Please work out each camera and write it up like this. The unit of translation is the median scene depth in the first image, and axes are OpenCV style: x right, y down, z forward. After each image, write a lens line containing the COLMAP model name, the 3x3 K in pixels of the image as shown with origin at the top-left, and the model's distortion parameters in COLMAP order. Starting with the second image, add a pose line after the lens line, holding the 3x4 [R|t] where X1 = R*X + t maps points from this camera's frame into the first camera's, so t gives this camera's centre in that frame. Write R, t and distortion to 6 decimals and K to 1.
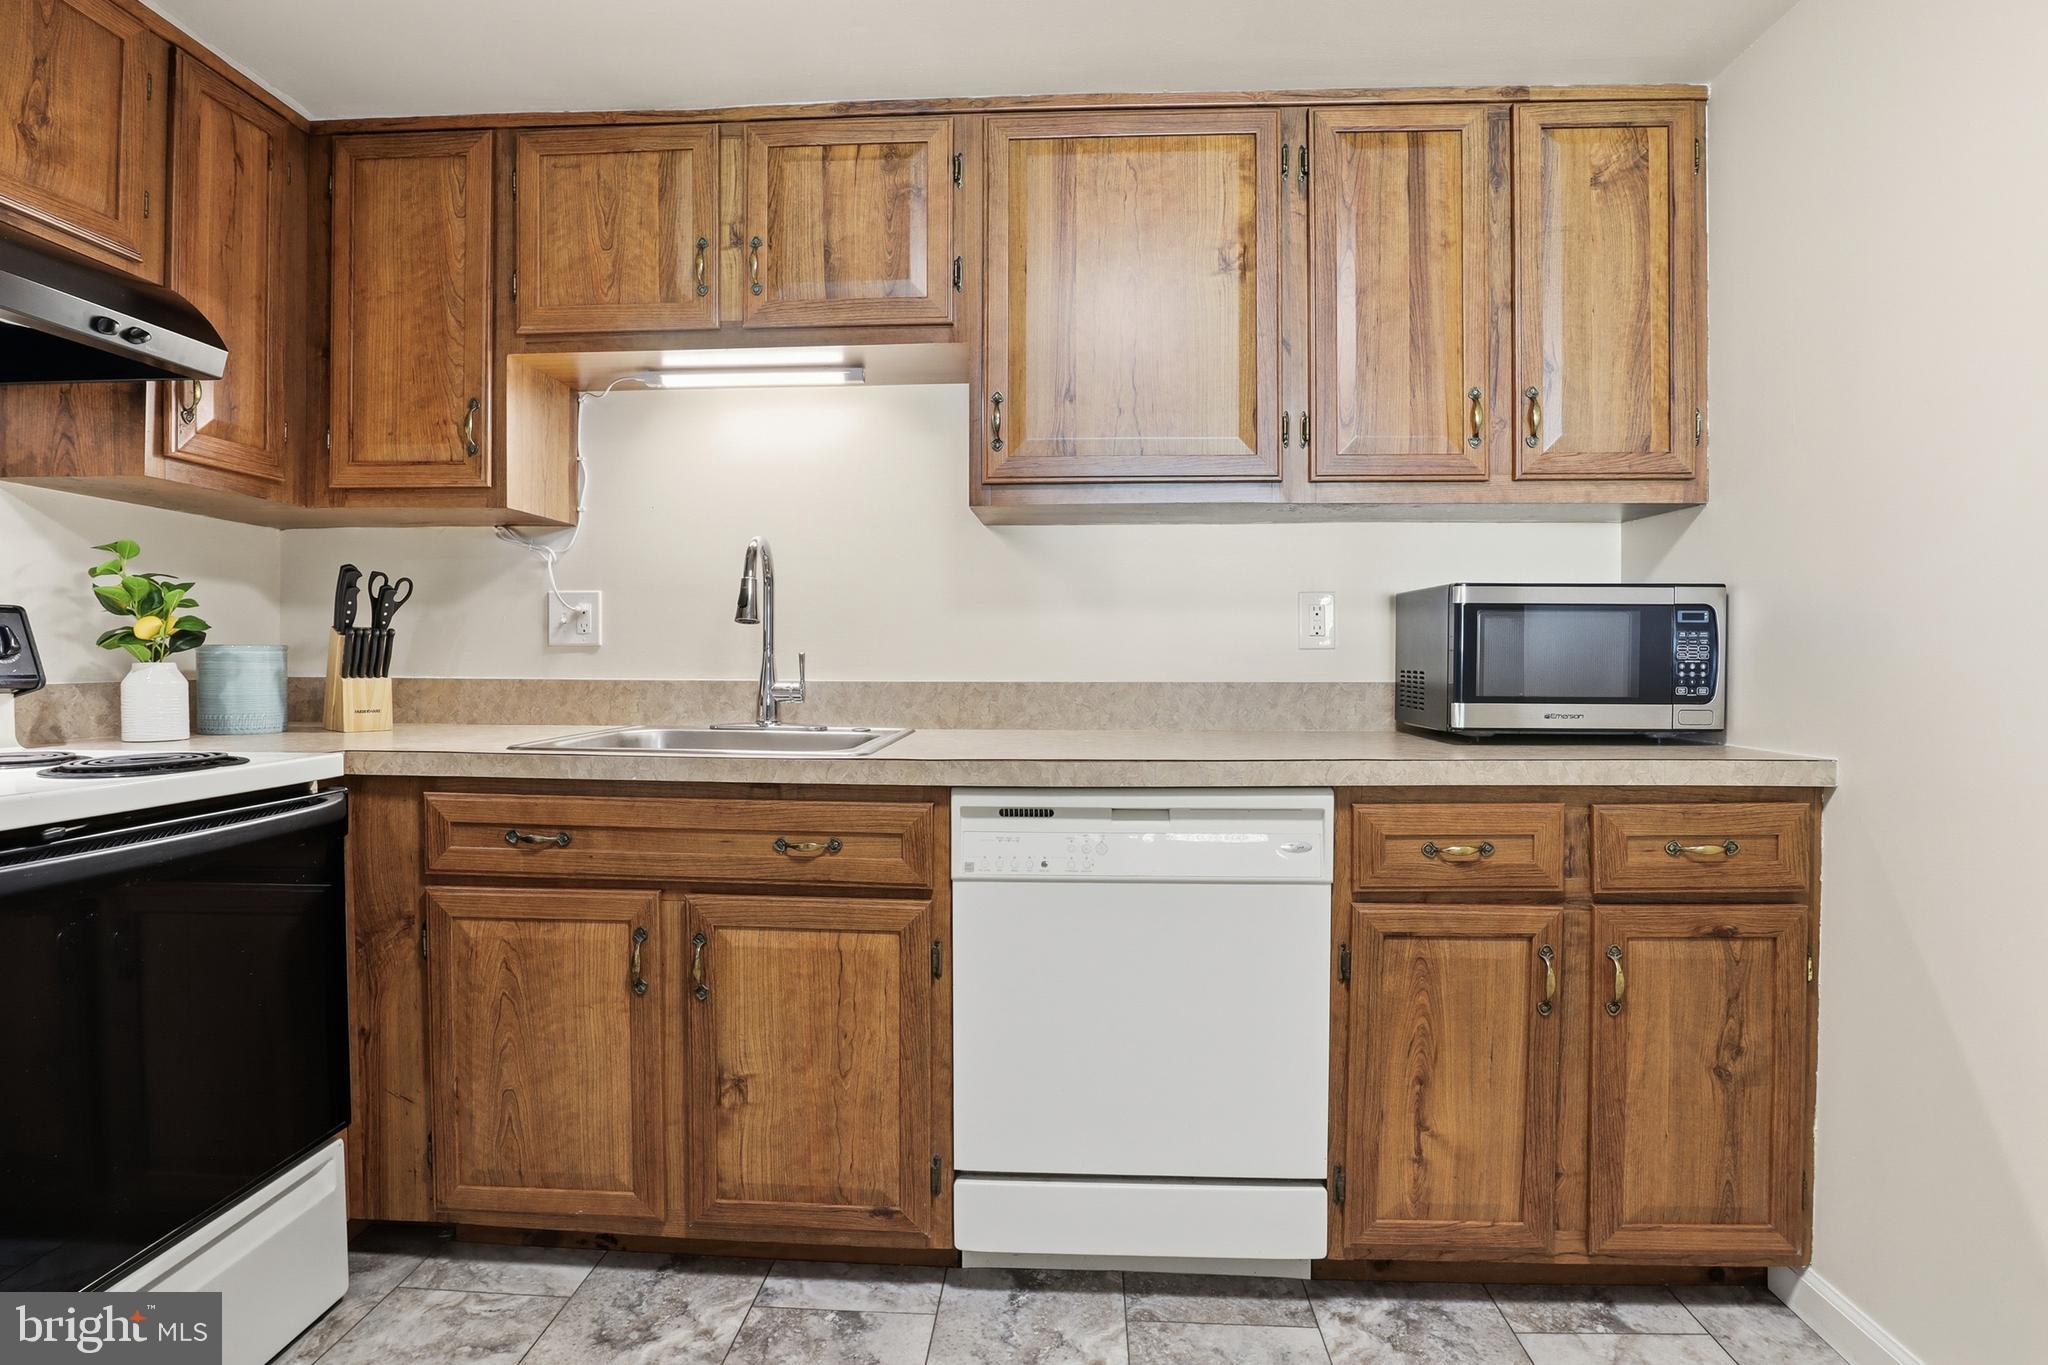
lens RADIAL K [[1037.9, 0, 1017.6], [0, 1037.9, 679.7], [0, 0, 1]] dist [-0.044253, 0.010620]
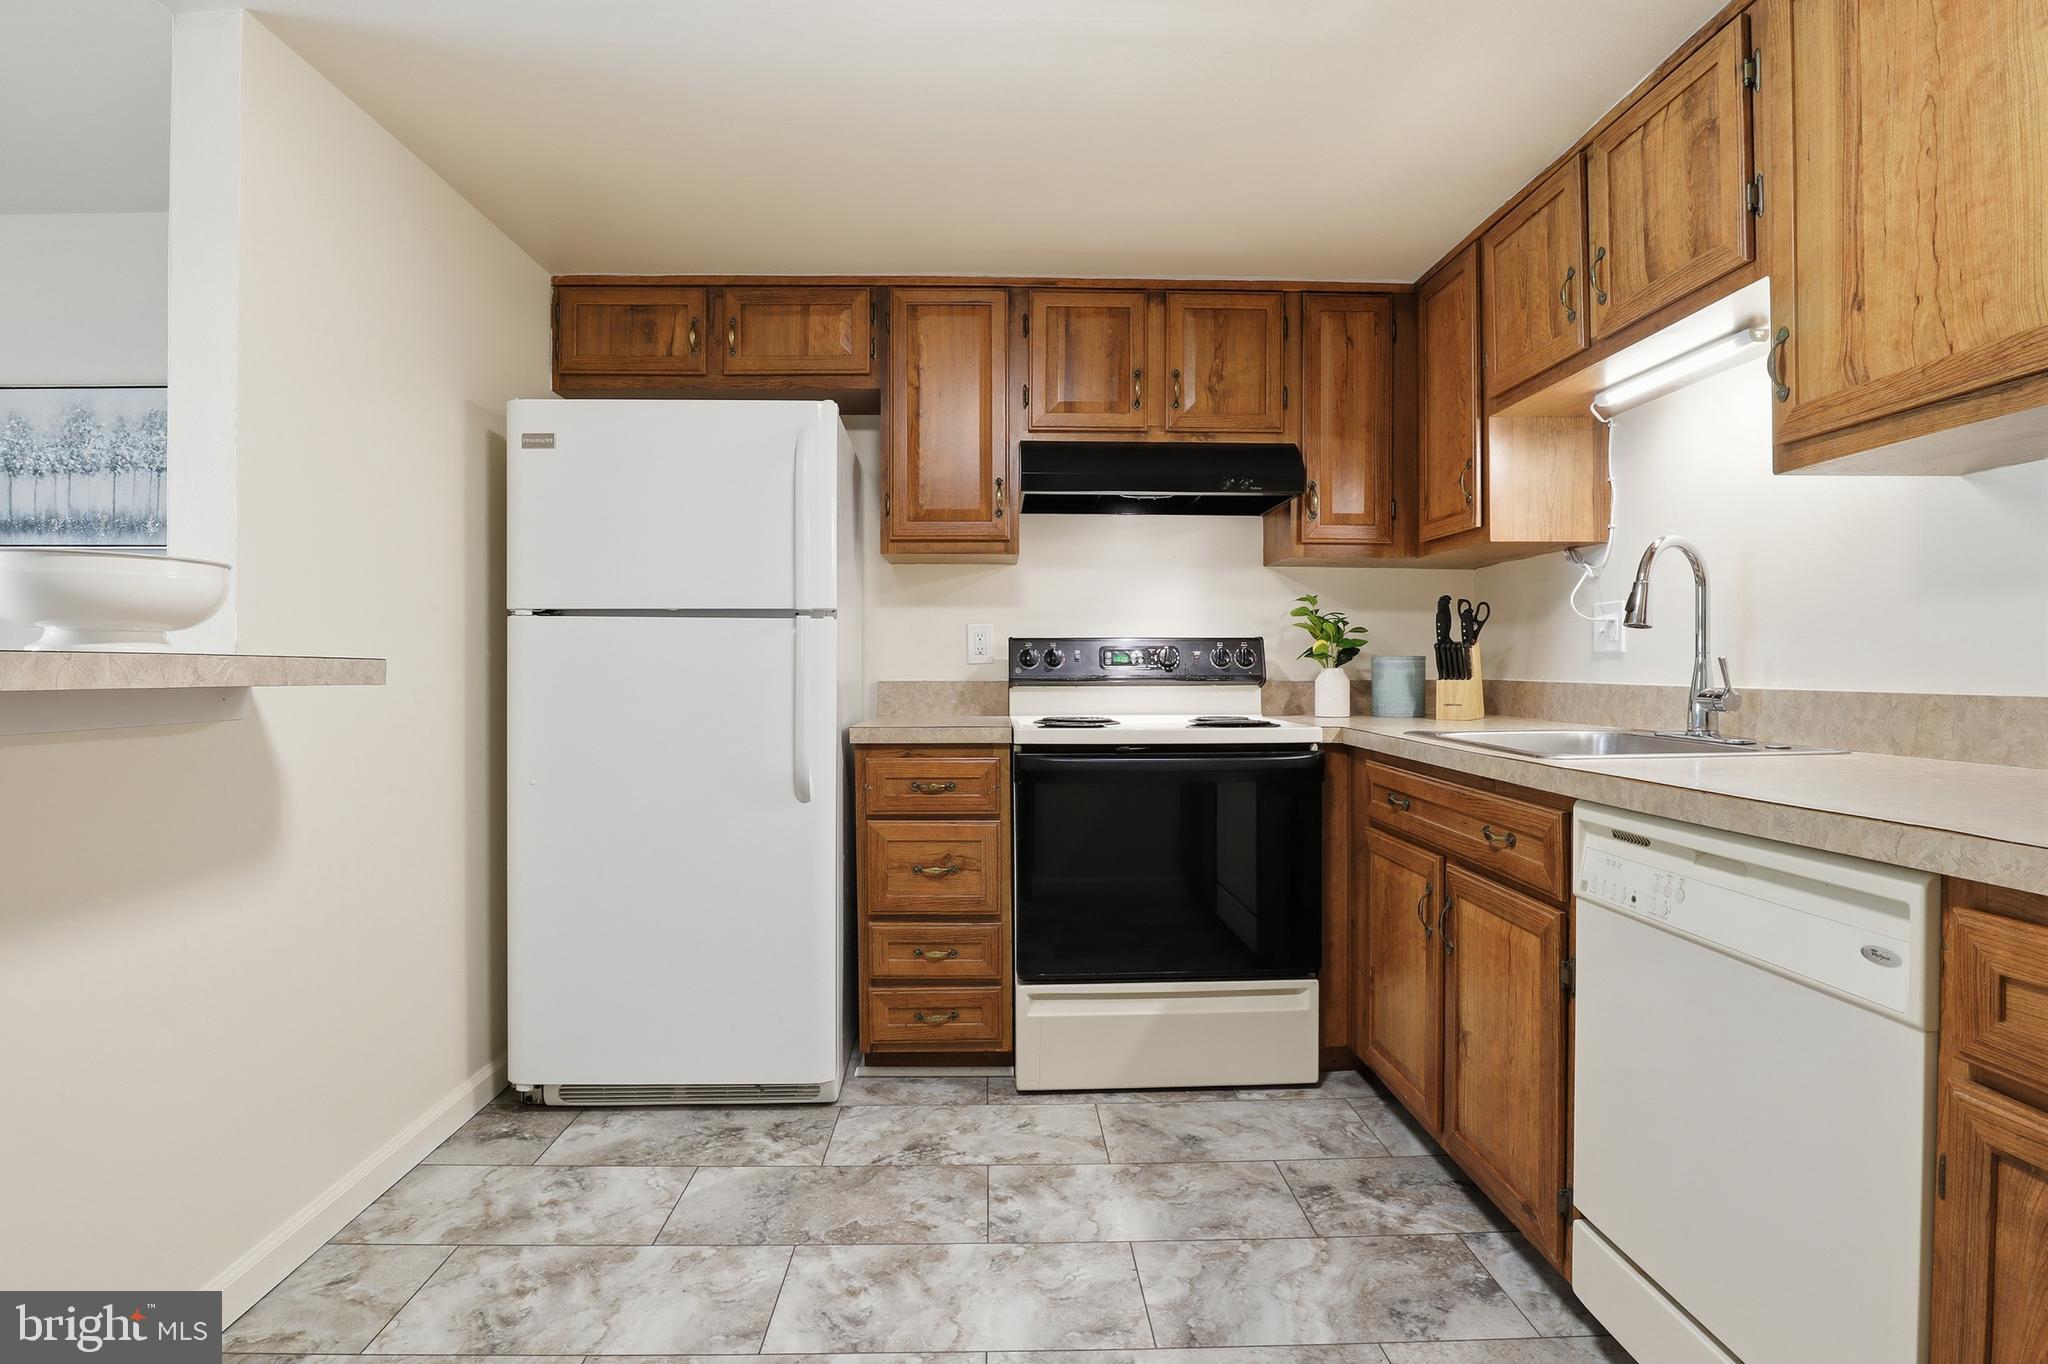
lens RADIAL K [[1037.9, 0, 1017.6], [0, 1037.9, 679.2], [0, 0, 1]] dist [-0.044253, 0.010620]
pose [[0.084213, 0.008880, -0.996408, 0.757780], [-0.015388, 0.999853, 0.007610, -0.004273], [0.996329, 0.014692, 0.084338, 0.374981]]
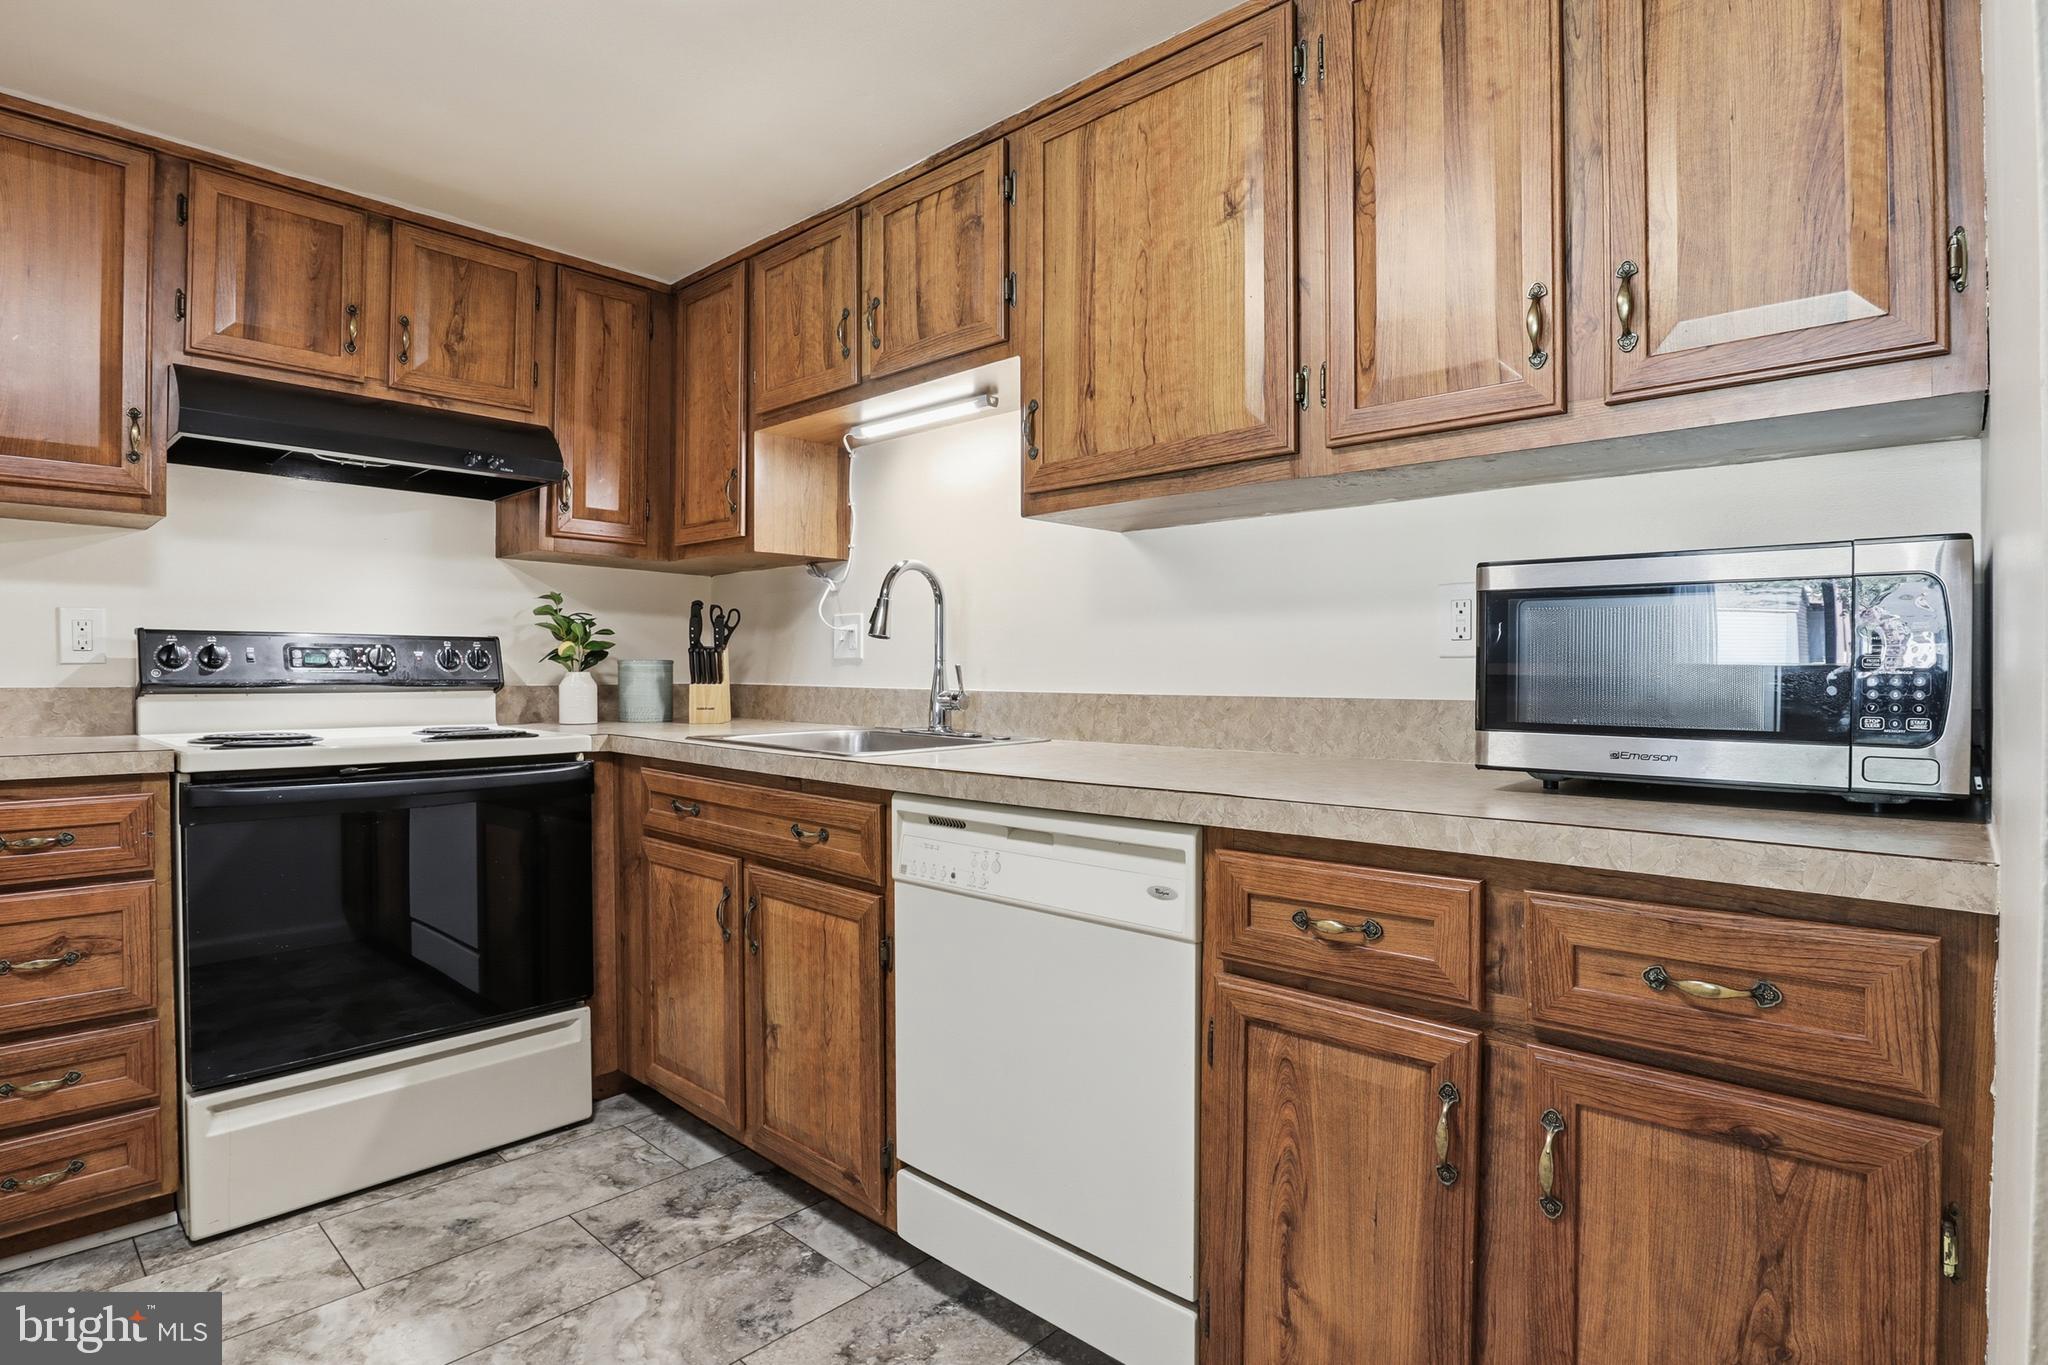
lens RADIAL K [[1037.9, 0, 1017.6], [0, 1037.9, 679.7], [0, 0, 1]] dist [-0.044253, 0.010620]
pose [[0.768443, 0.005628, -0.639893, 0.645591], [-0.013635, 0.999878, -0.007580, -0.002773], [0.639773, 0.014549, 0.768426, 0.248212]]
